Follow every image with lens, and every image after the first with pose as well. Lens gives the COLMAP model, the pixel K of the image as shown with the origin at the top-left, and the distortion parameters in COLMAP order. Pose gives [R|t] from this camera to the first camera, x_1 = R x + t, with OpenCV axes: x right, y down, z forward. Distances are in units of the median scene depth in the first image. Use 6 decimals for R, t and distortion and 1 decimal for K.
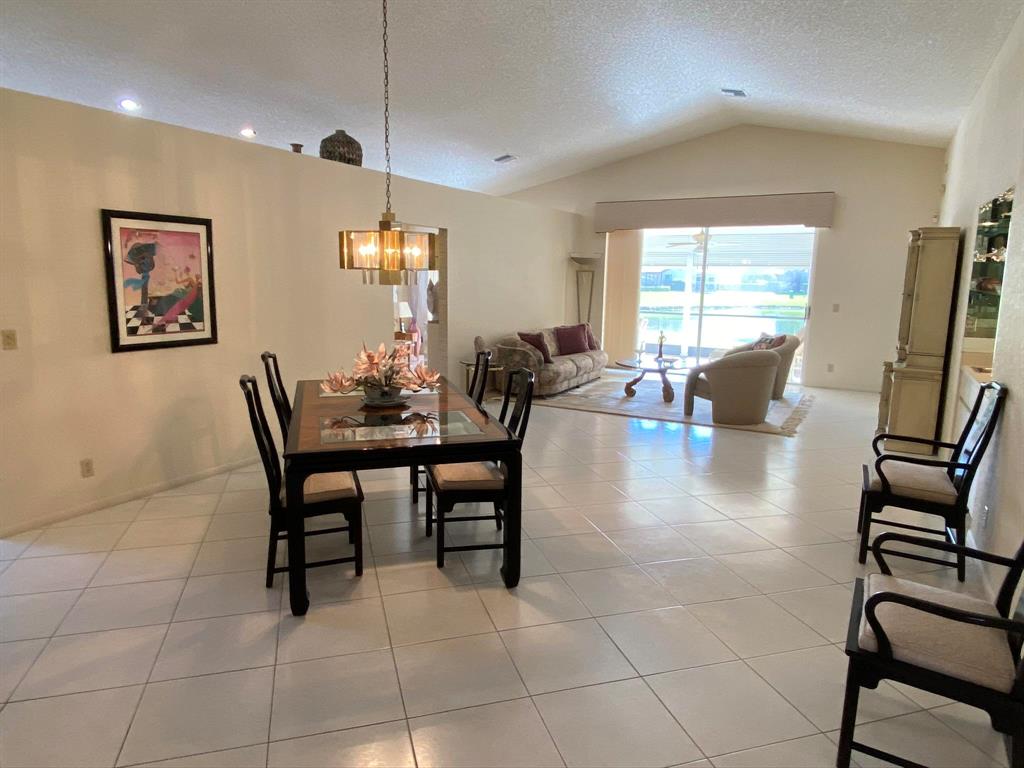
lens RADIAL K [[644.2, 0, 502.2], [0, 644.2, 388.4], [0, 0, 1]] dist [0.029278, -0.017648]
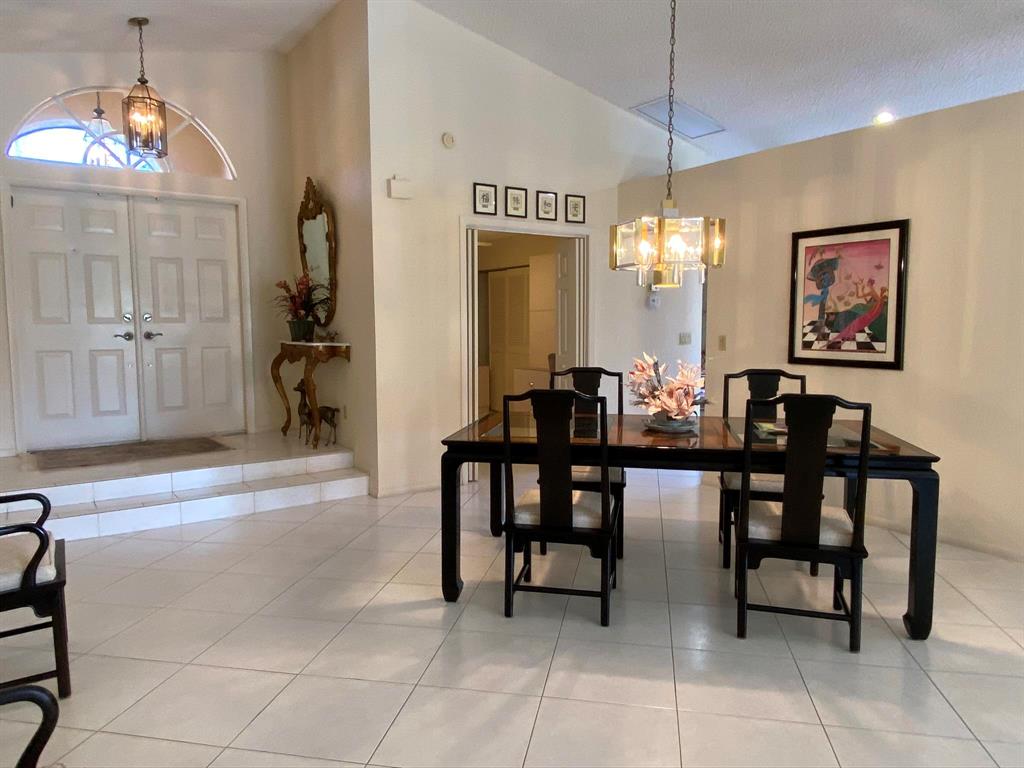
lens RADIAL K [[696.1, 0, 515.4], [0, 696.1, 373.7], [0, 0, 1]] dist [0.022212, -0.006045]
pose [[-0.454592, 0.049305, -0.889334, 0.532003], [-0.164482, 0.976648, 0.138222, -0.102333], [0.875381, 0.209114, -0.435866, 0.918075]]
